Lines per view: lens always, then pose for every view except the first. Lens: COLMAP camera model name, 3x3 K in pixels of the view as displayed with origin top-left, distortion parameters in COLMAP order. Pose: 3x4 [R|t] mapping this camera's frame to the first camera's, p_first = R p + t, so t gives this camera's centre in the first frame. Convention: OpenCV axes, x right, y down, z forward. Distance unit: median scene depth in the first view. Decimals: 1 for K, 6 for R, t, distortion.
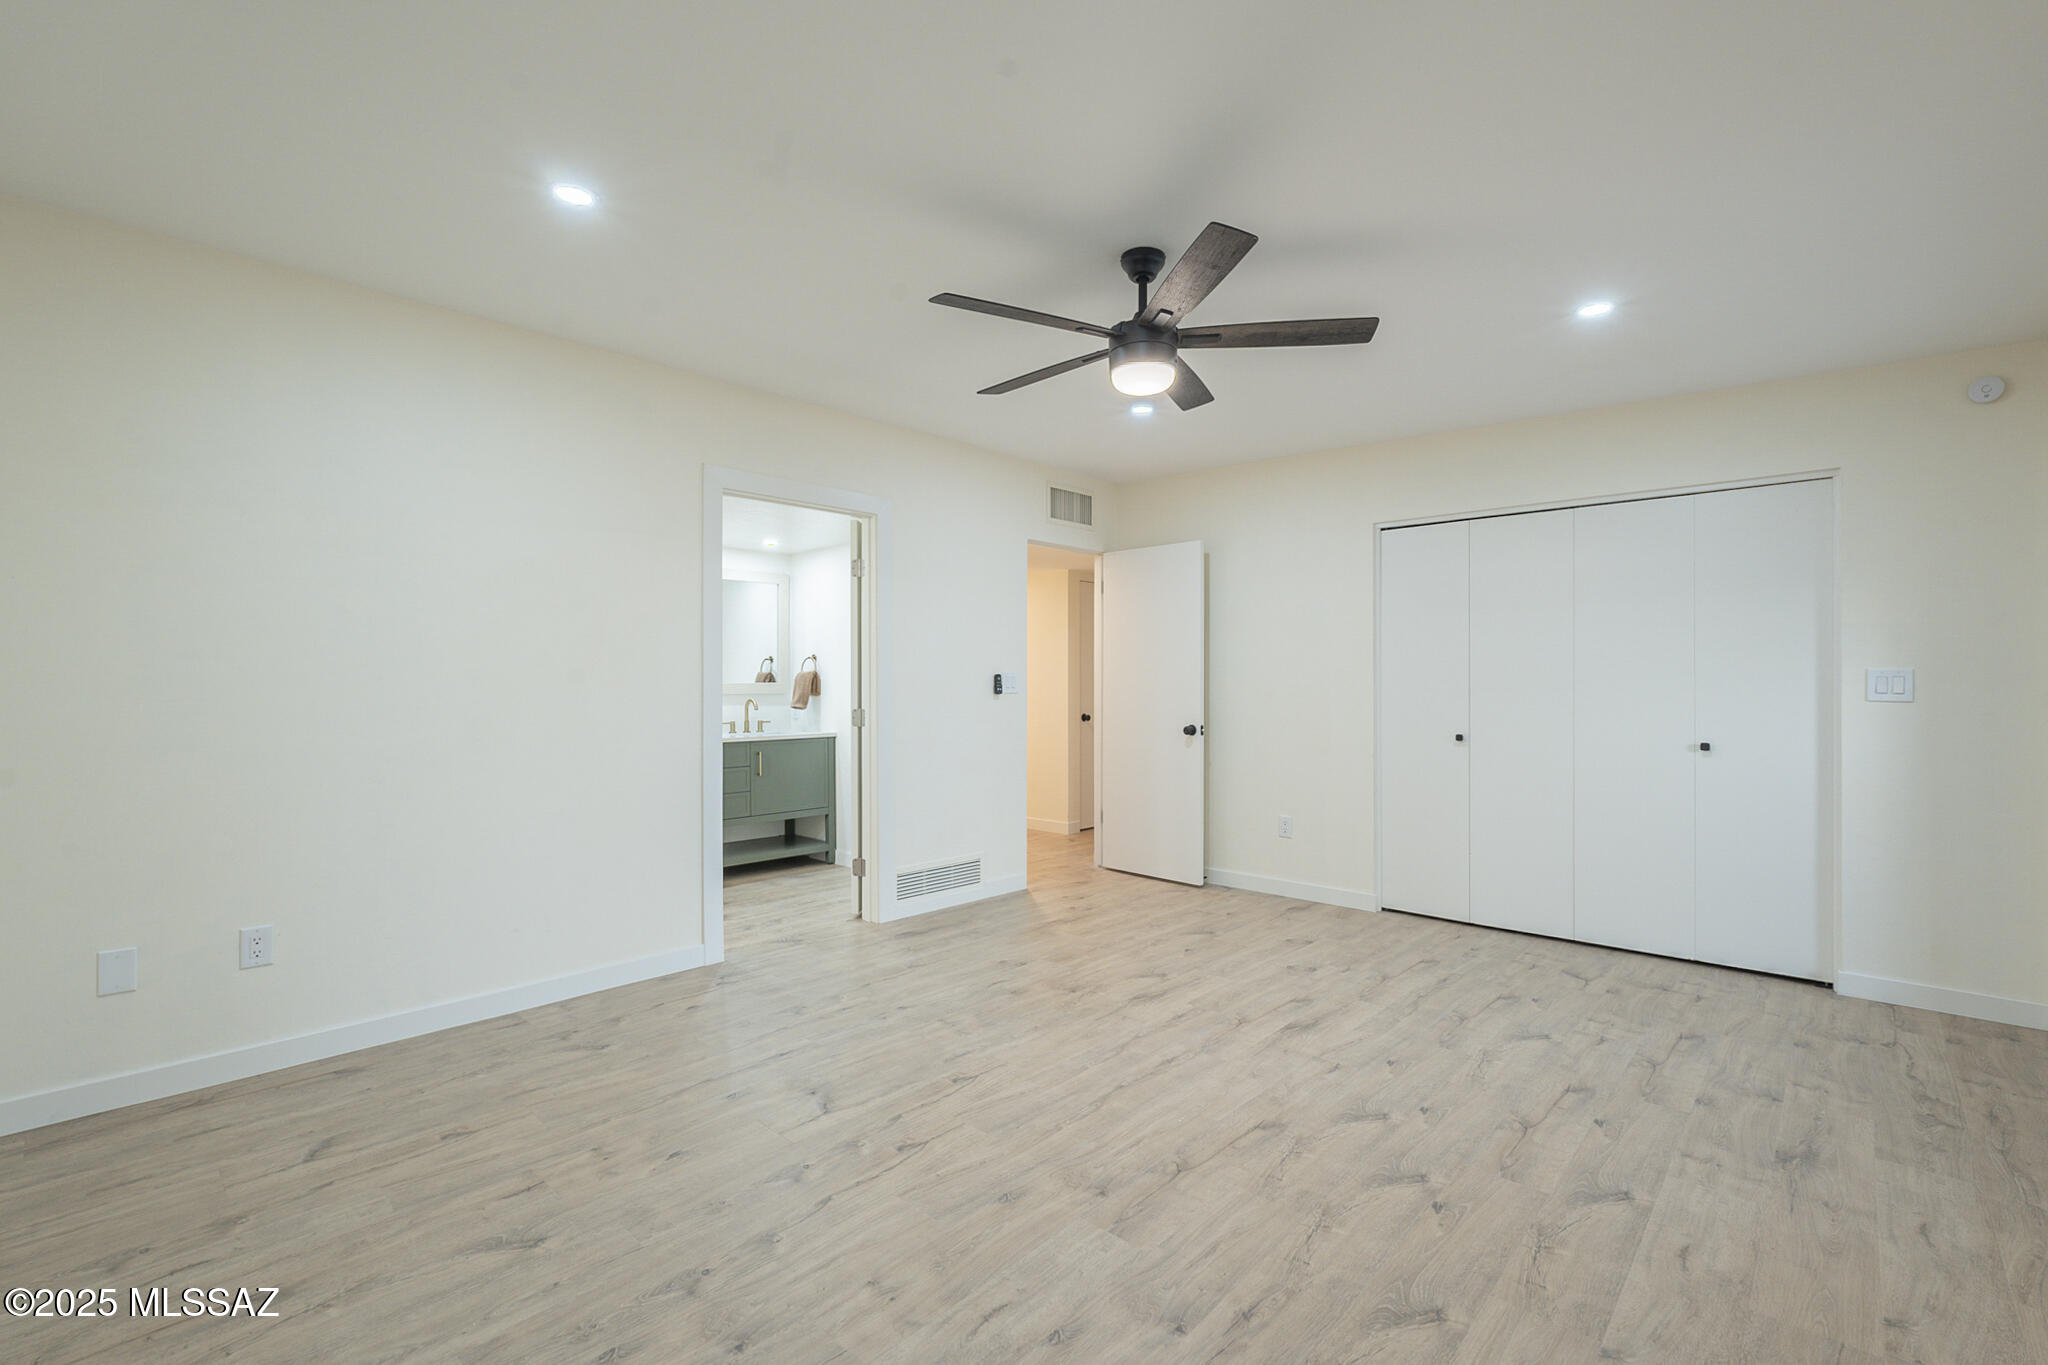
lens RADIAL K [[894.6, 0, 1028.0], [0, 894.6, 695.9], [0, 0, 1]] dist [-0.001120, 0.000036]
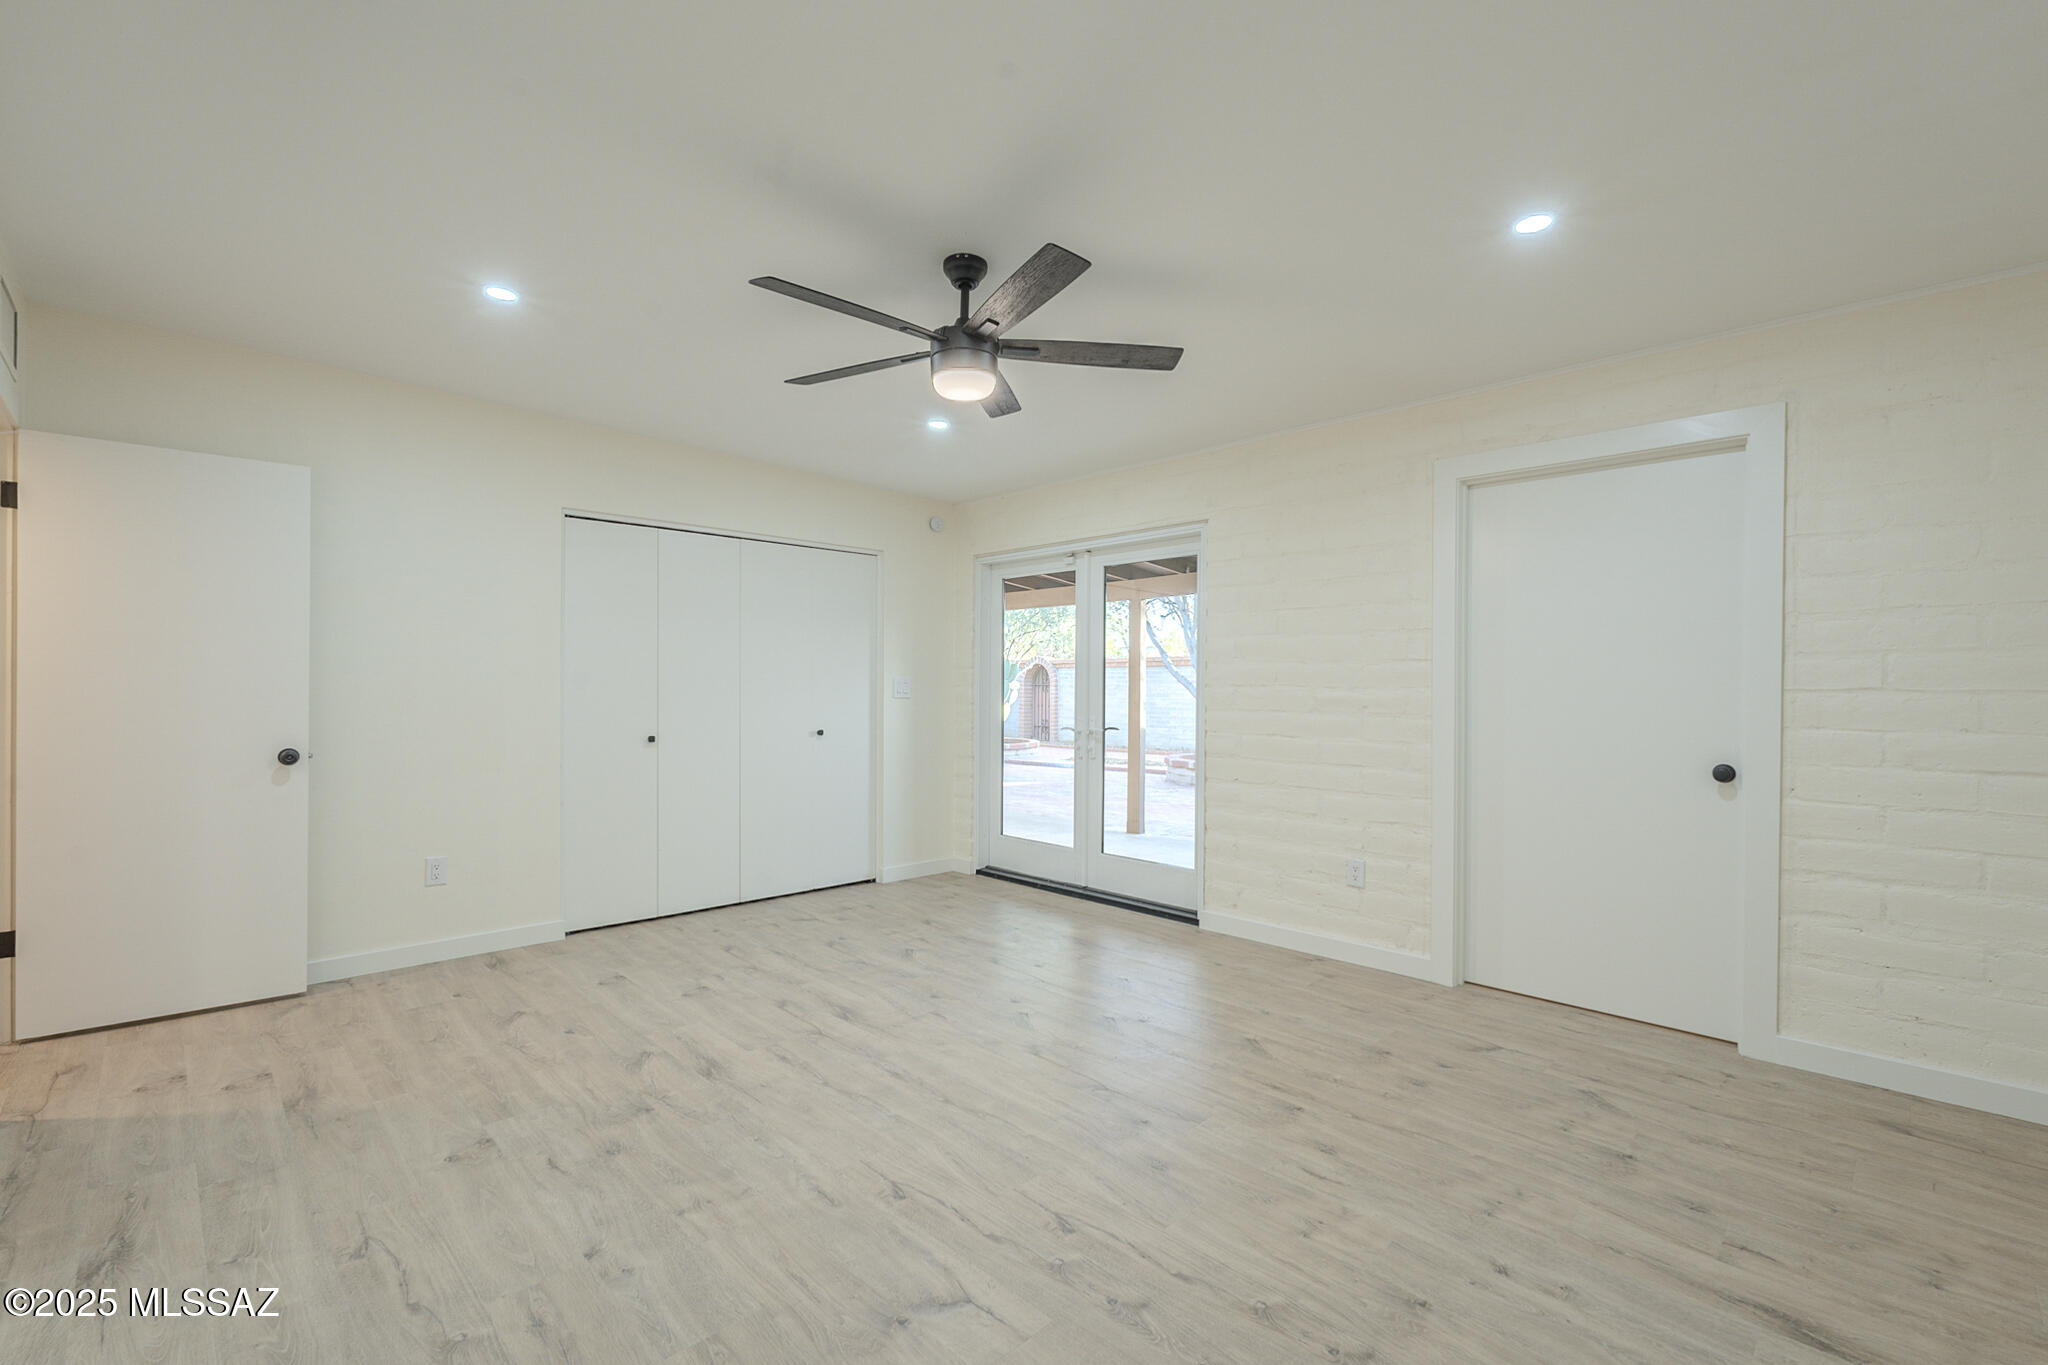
lens RADIAL K [[894.6, 0, 1027.2], [0, 894.6, 673.4], [0, 0, 1]] dist [-0.001120, 0.000036]
pose [[0.051295, 0.016841, 0.998542, -0.694359], [0.009358, 0.999806, -0.017343, -0.008978], [-0.998640, 0.010234, 0.051128, 0.682418]]
